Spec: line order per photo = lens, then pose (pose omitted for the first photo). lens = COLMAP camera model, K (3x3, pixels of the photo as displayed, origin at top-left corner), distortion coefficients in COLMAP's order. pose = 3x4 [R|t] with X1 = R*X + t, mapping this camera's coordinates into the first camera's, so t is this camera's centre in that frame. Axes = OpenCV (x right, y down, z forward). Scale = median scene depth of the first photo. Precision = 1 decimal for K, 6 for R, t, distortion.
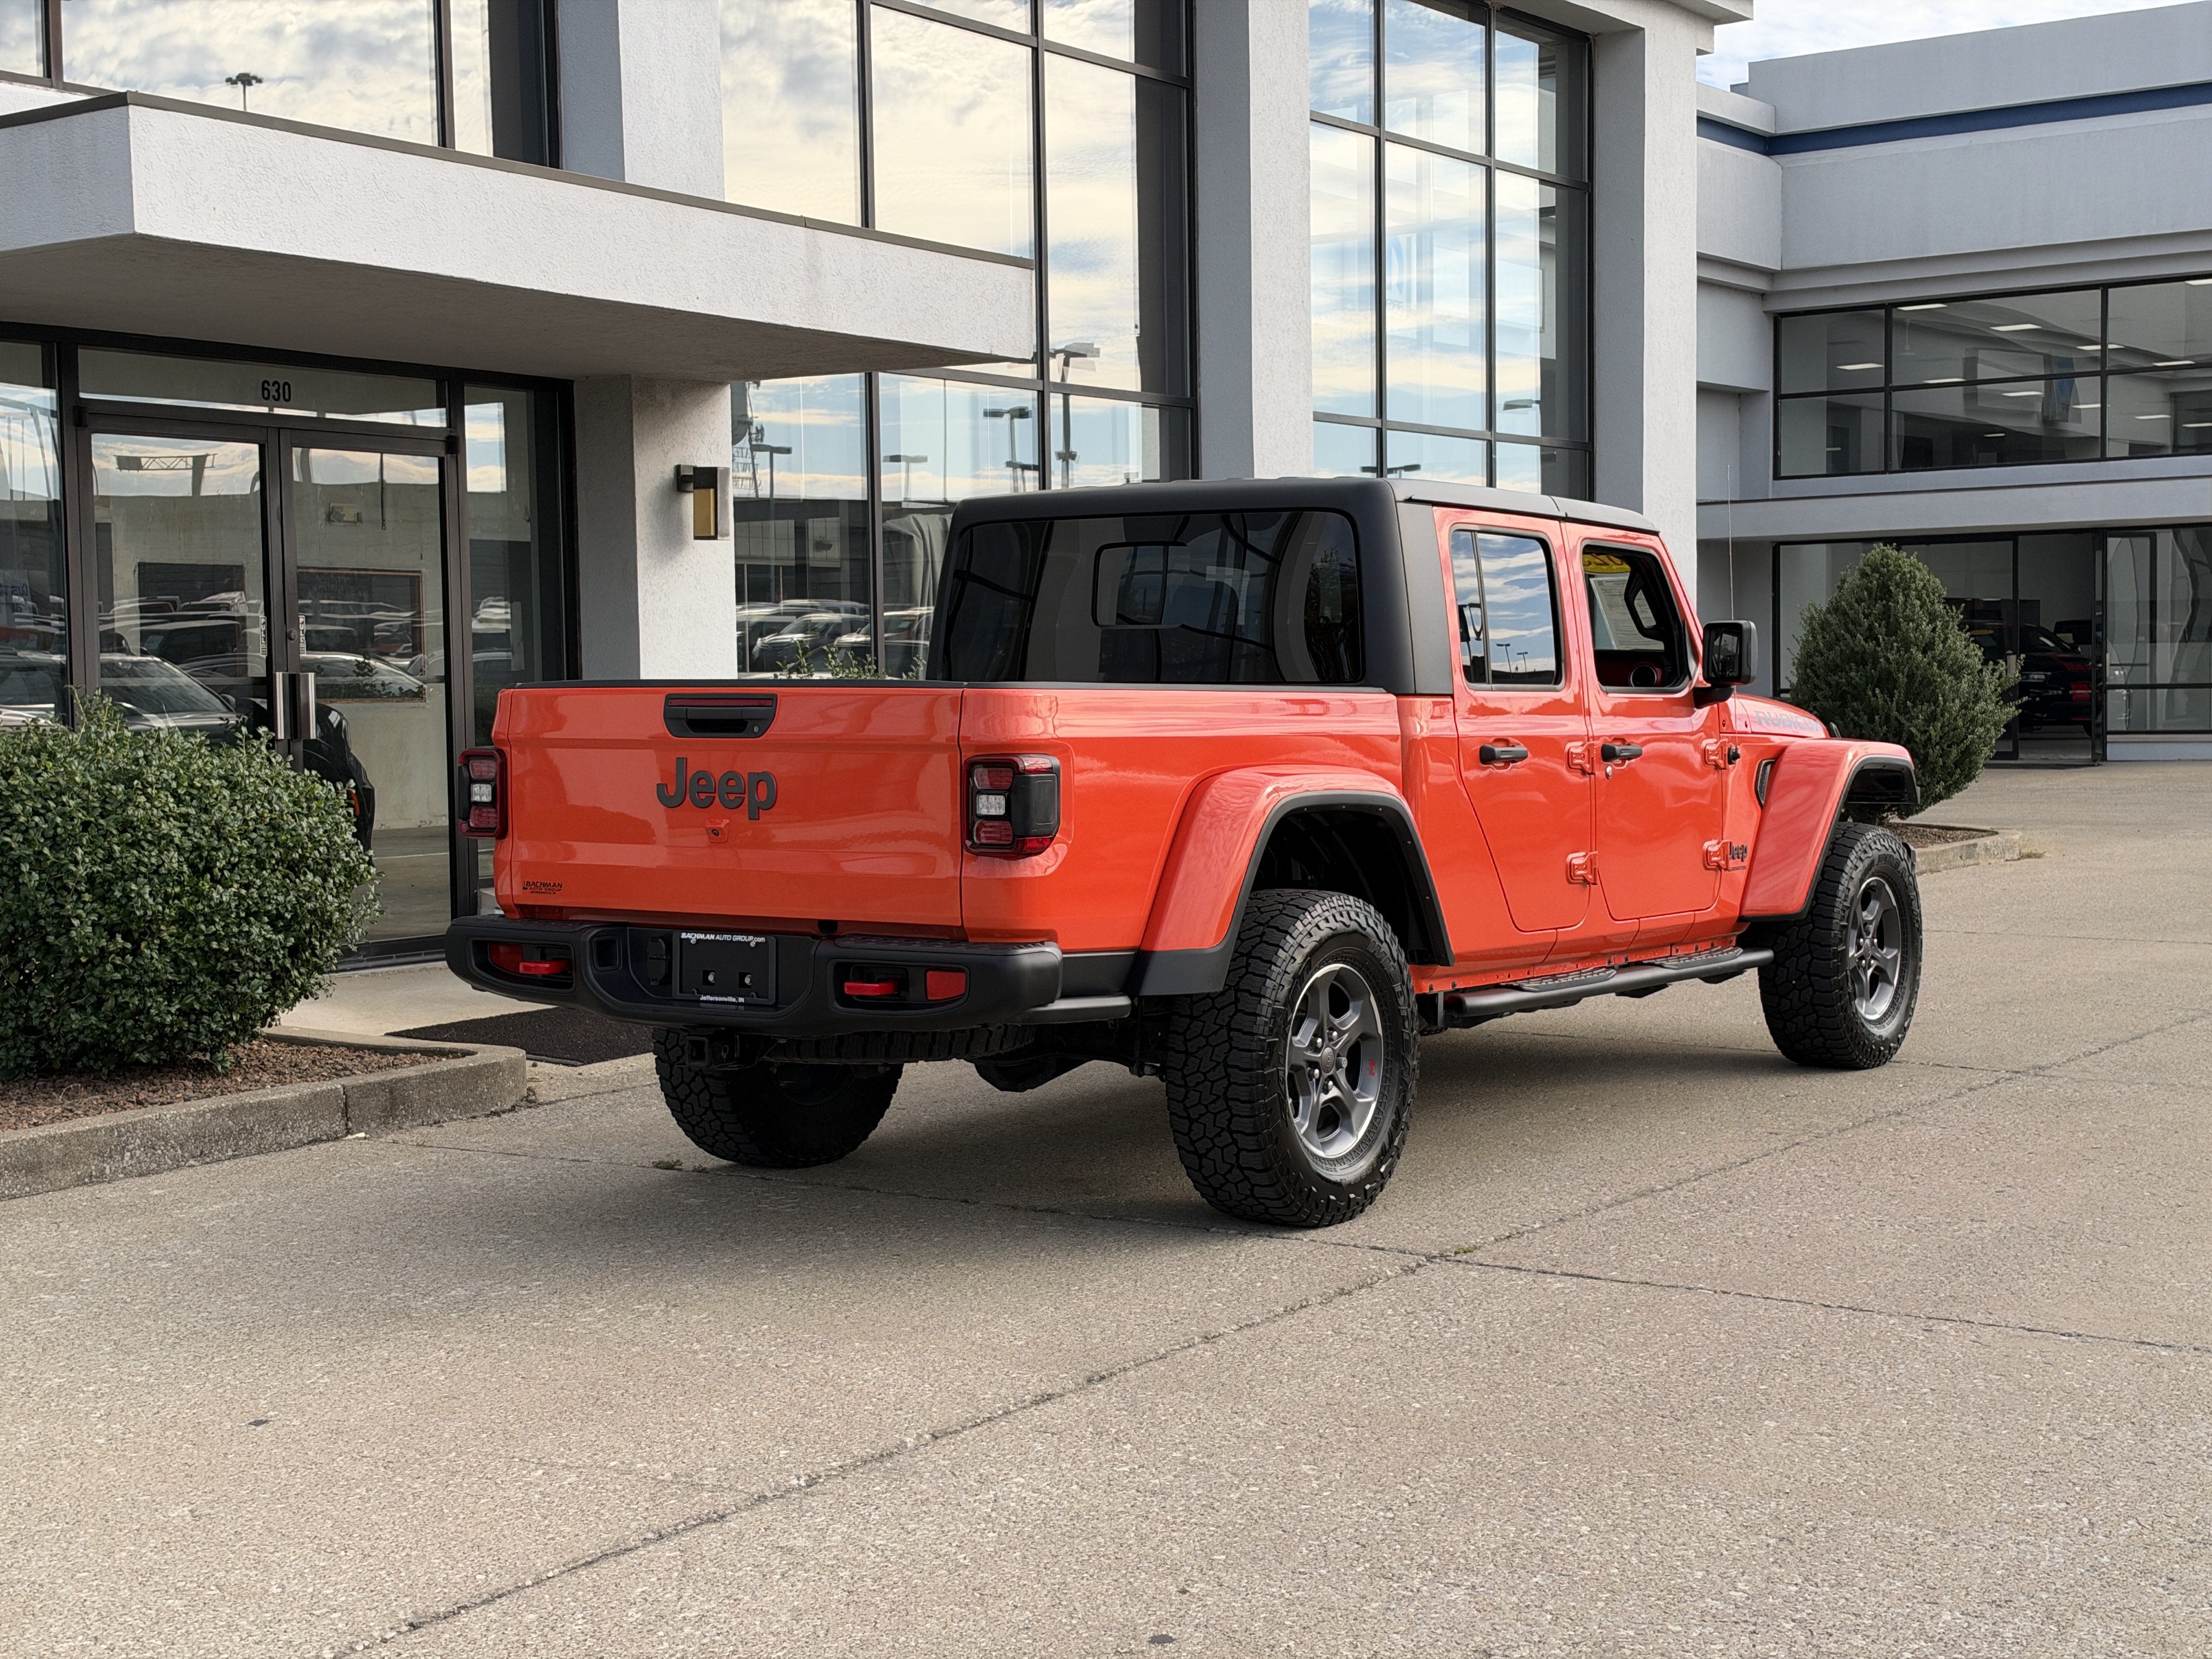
lens RADIAL K [[3242.3, 0, 1067.3], [0, 3242.3, 831.0], [0, 0, 1]] dist [0.319507, -0.967085]
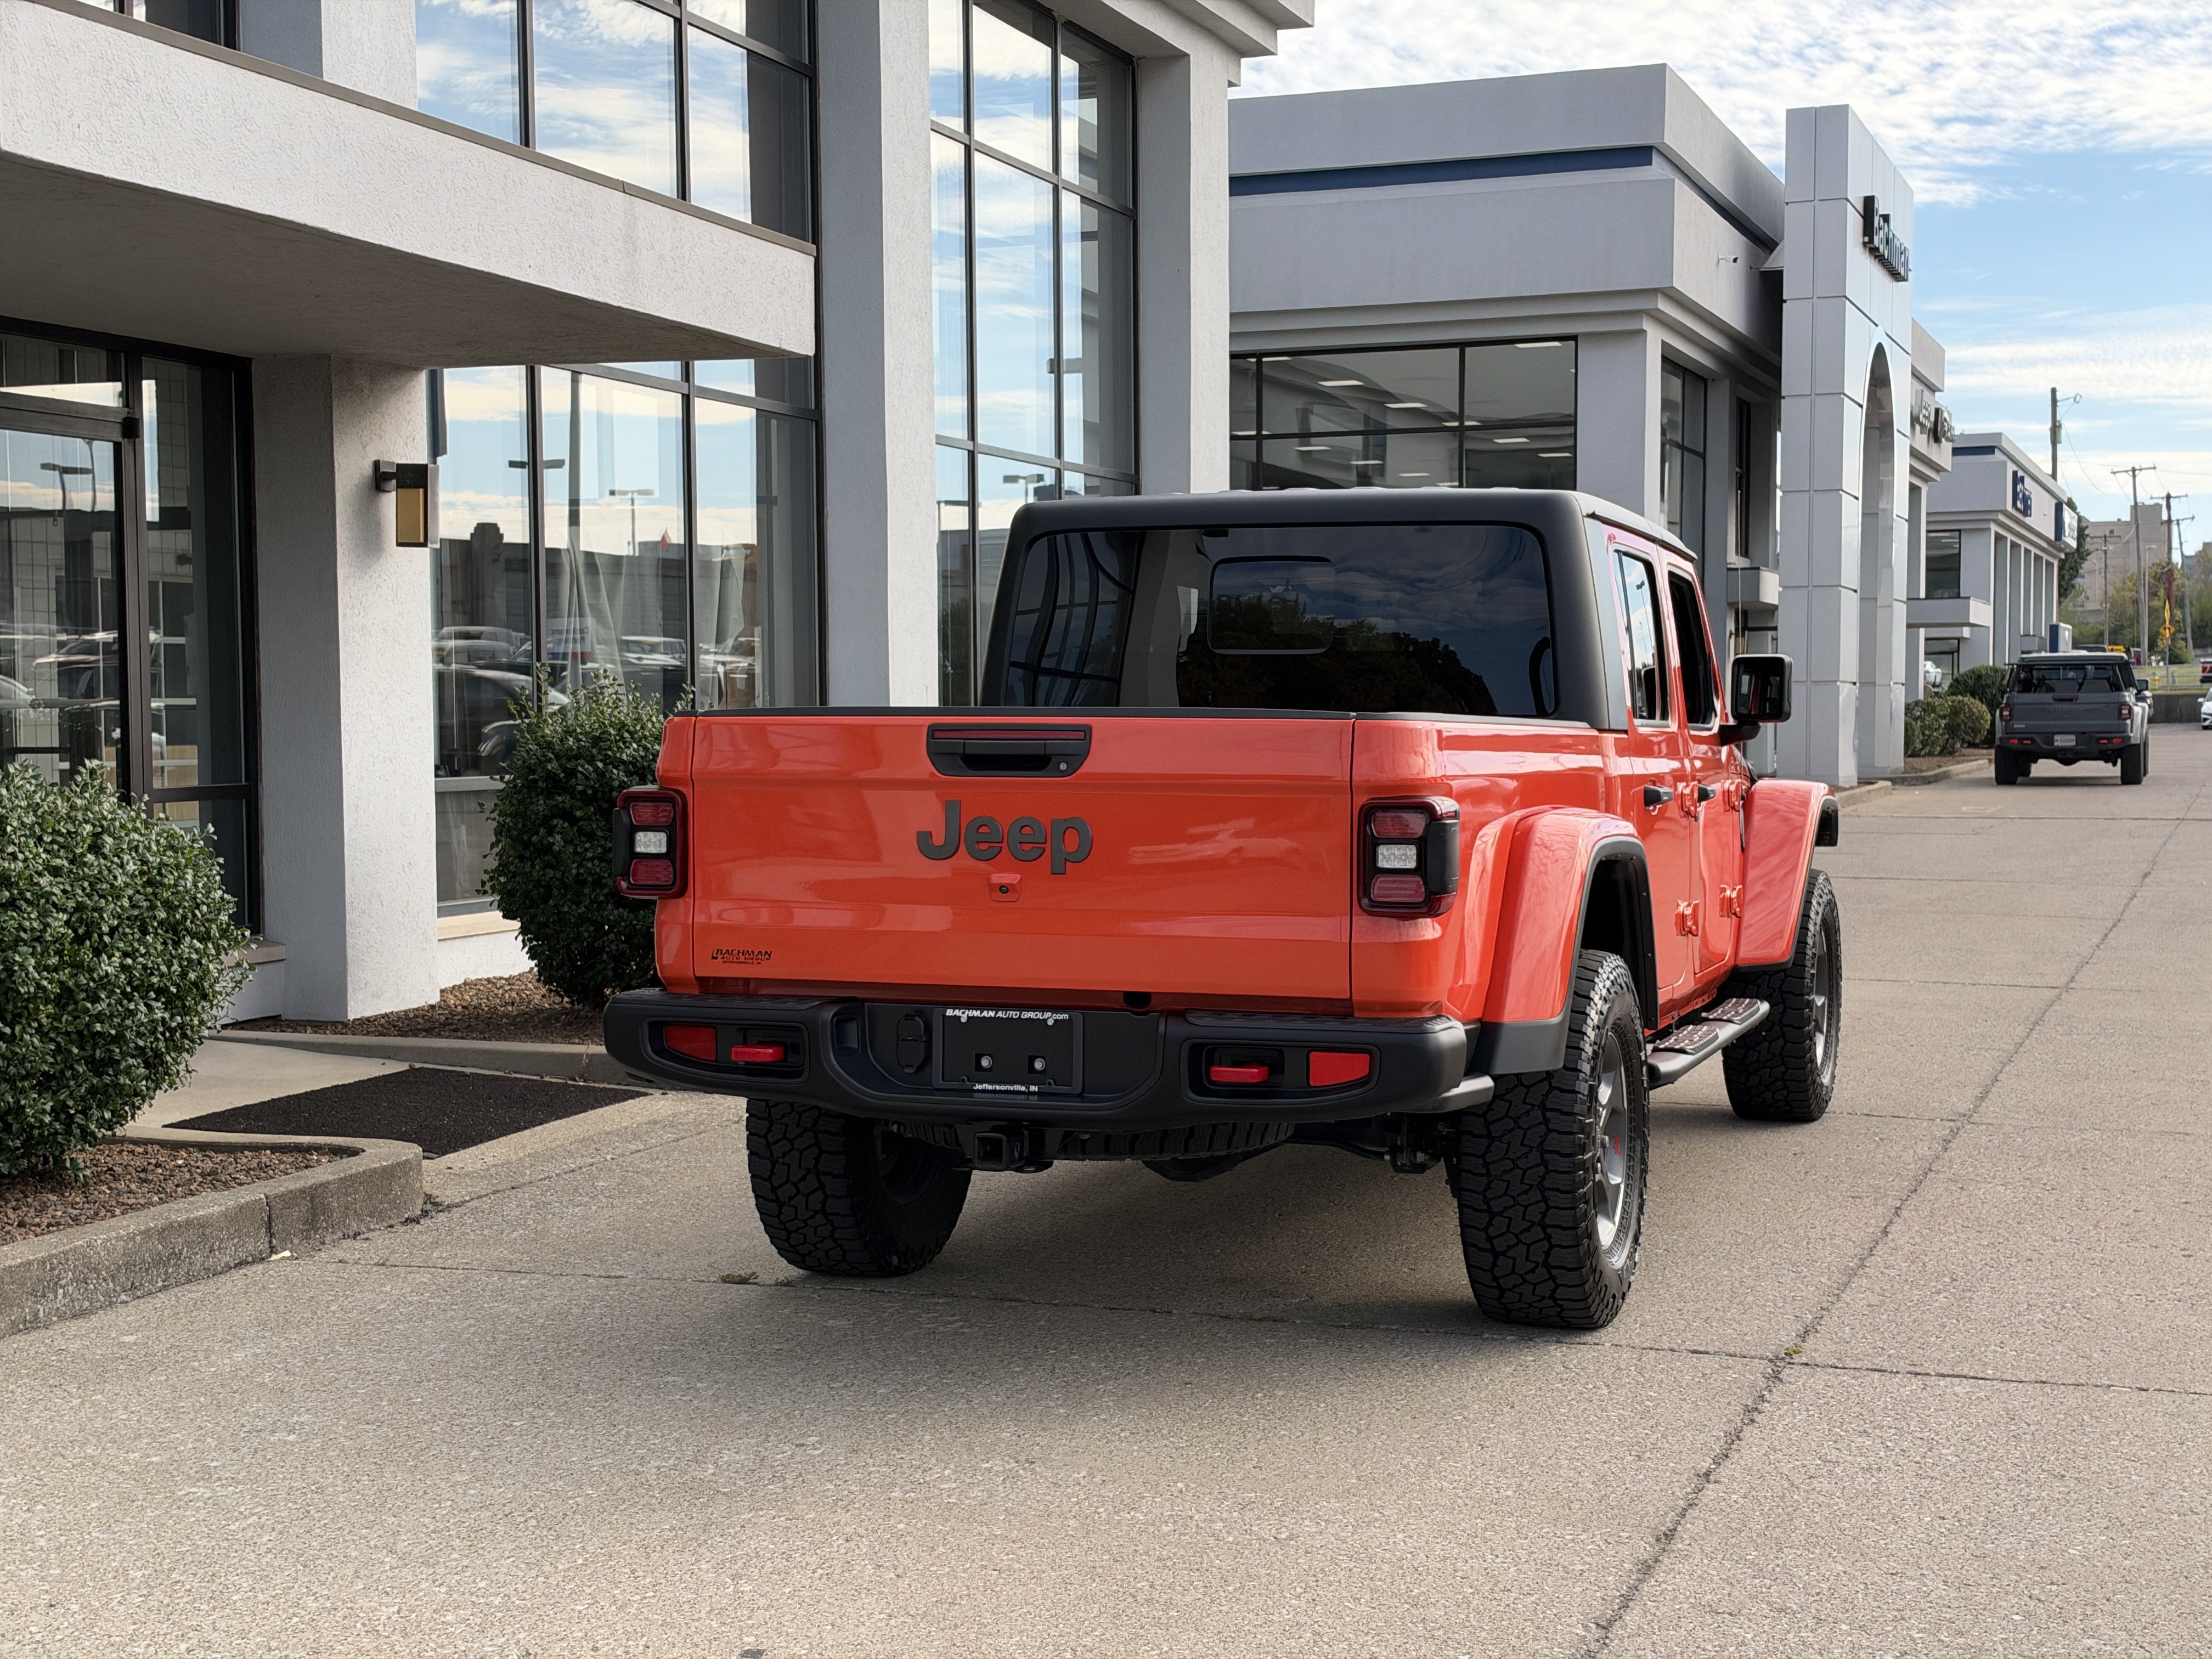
lens RADIAL K [[3221.6, 0, 1097.9], [0, 3221.6, 861.9], [0, 0, 1]] dist [0.330751, -1.012334]
pose [[0.961816, -0.004112, 0.273665, -0.246889], [0.004431, 0.999990, -0.000550, -0.004870], [-0.273660, 0.001741, 0.961825, 0.151338]]
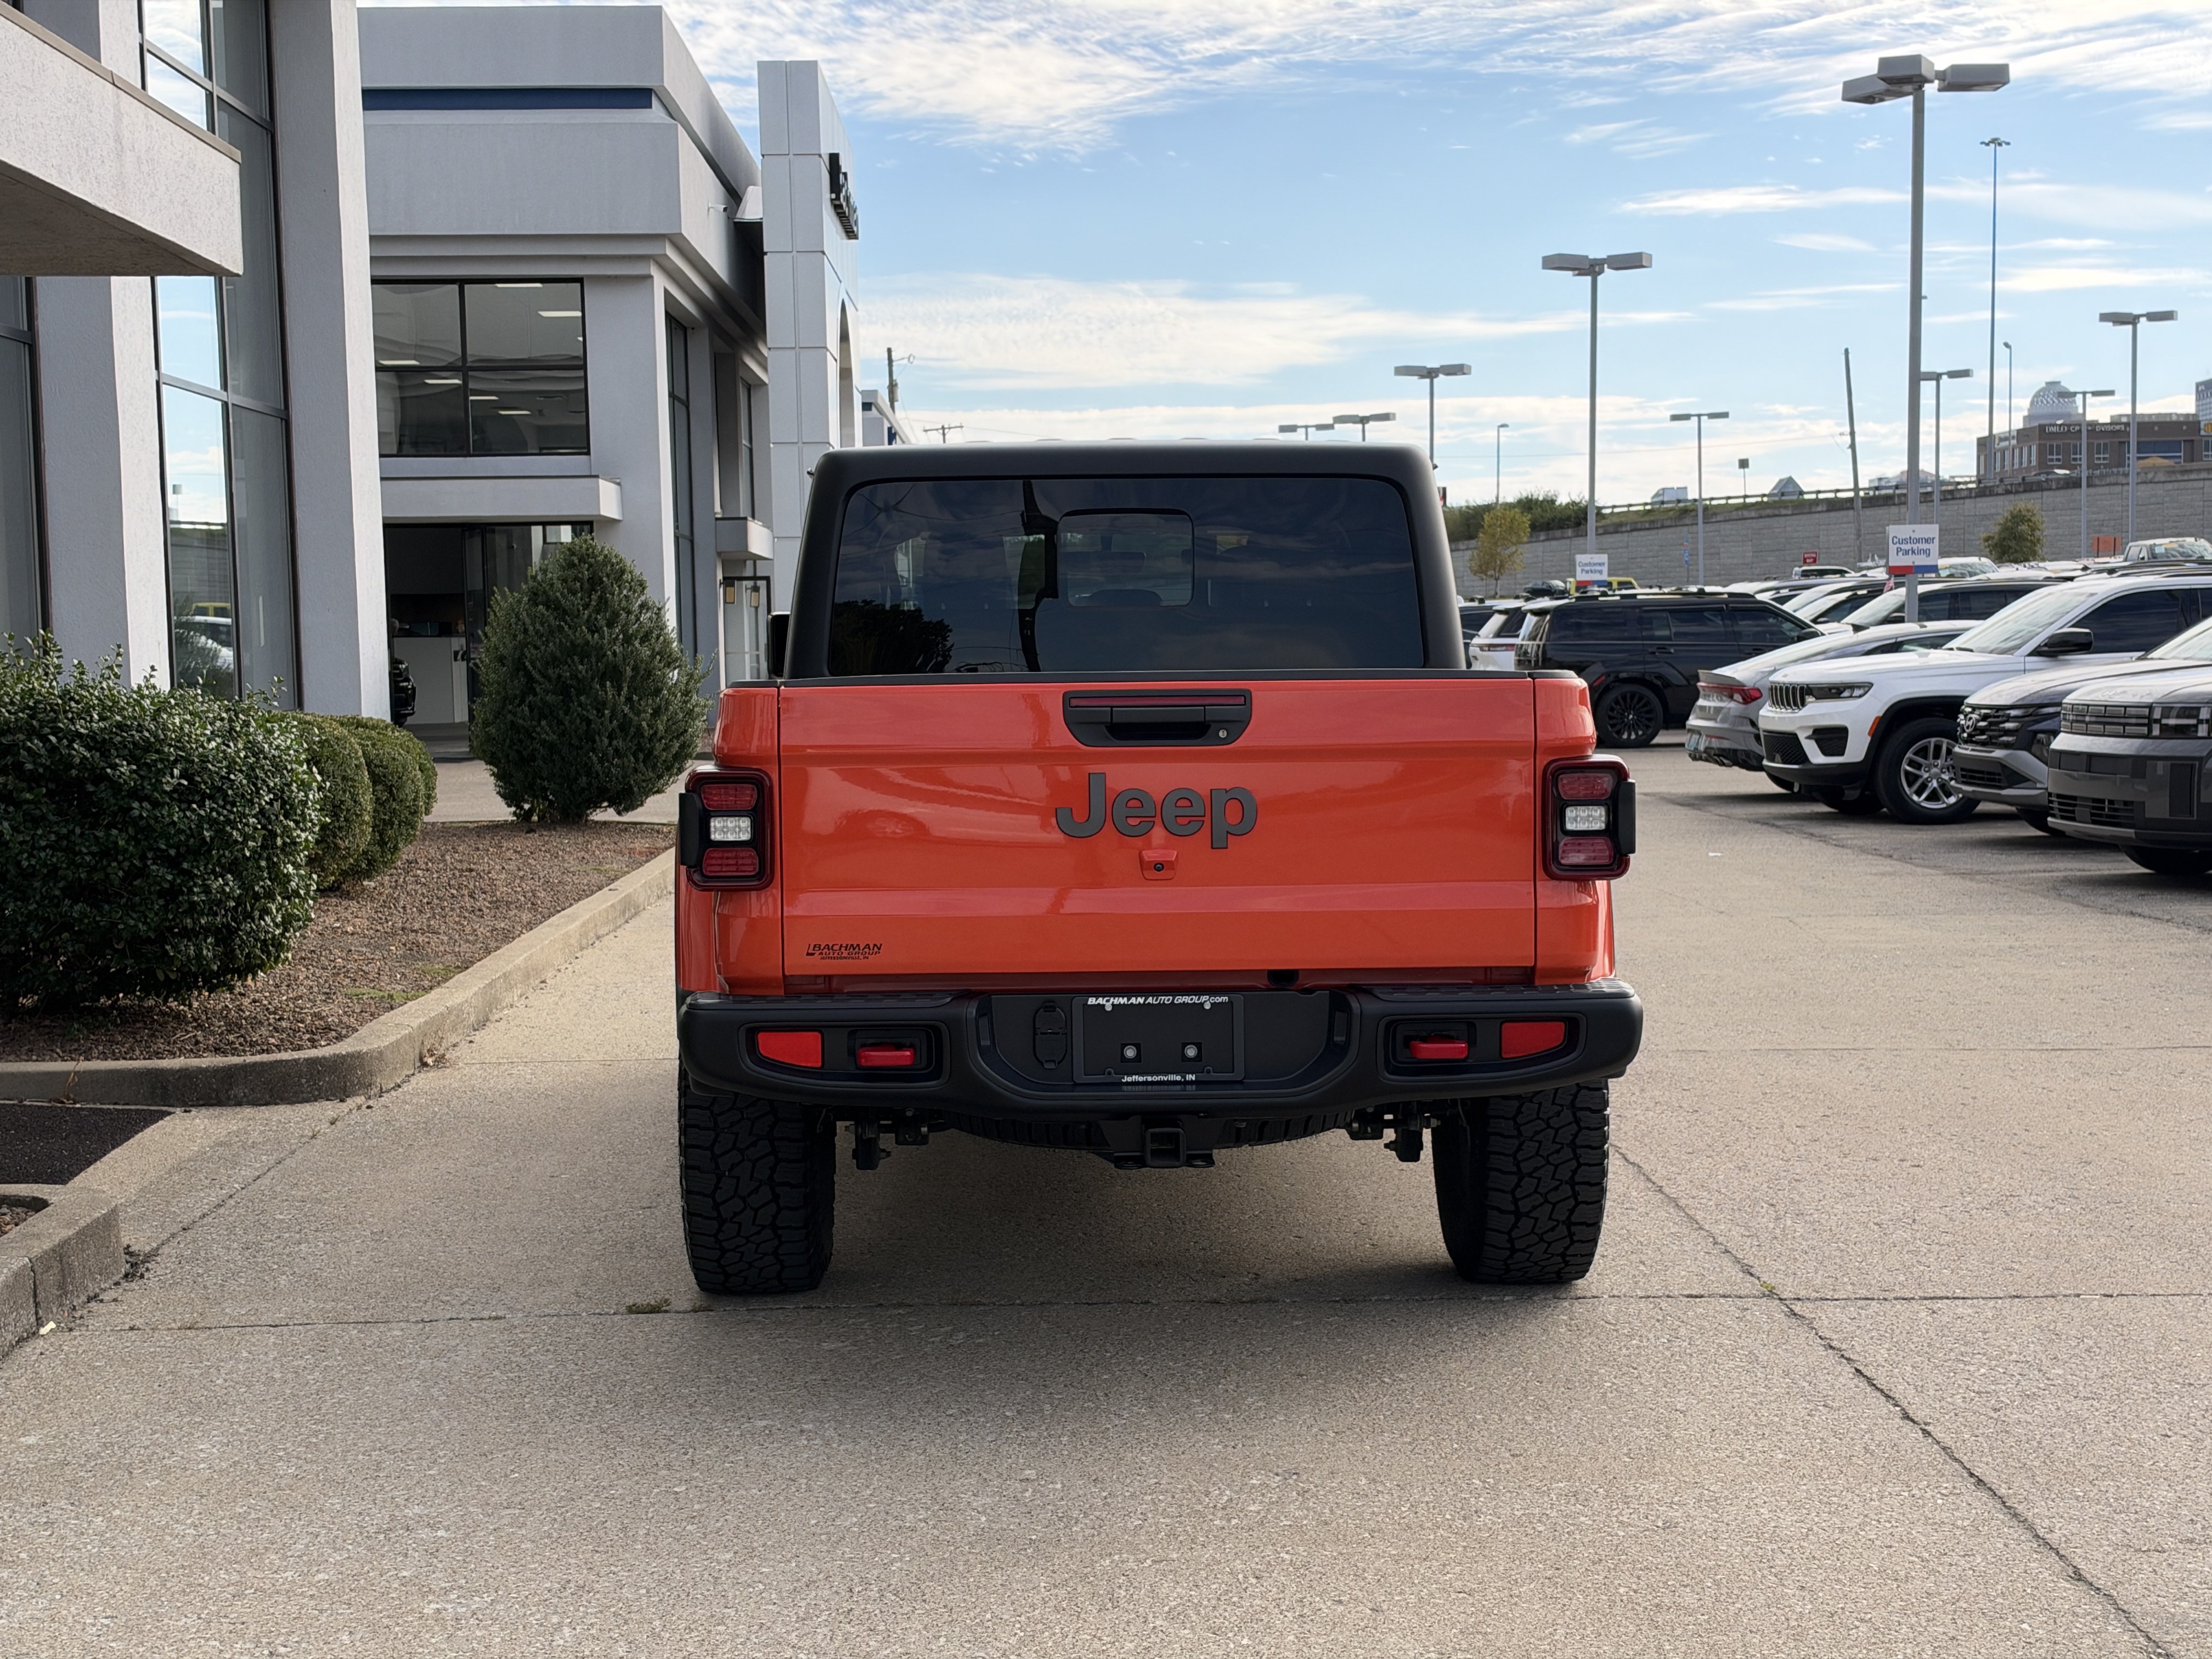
lens RADIAL K [[3221.6, 0, 1097.9], [0, 3221.6, 861.9], [0, 0, 1]] dist [0.330751, -1.012334]
pose [[0.799417, -0.042734, 0.599254, -0.462870], [0.035929, 0.999082, 0.023316, -0.015410], [-0.599701, 0.002892, 0.800219, 0.304391]]
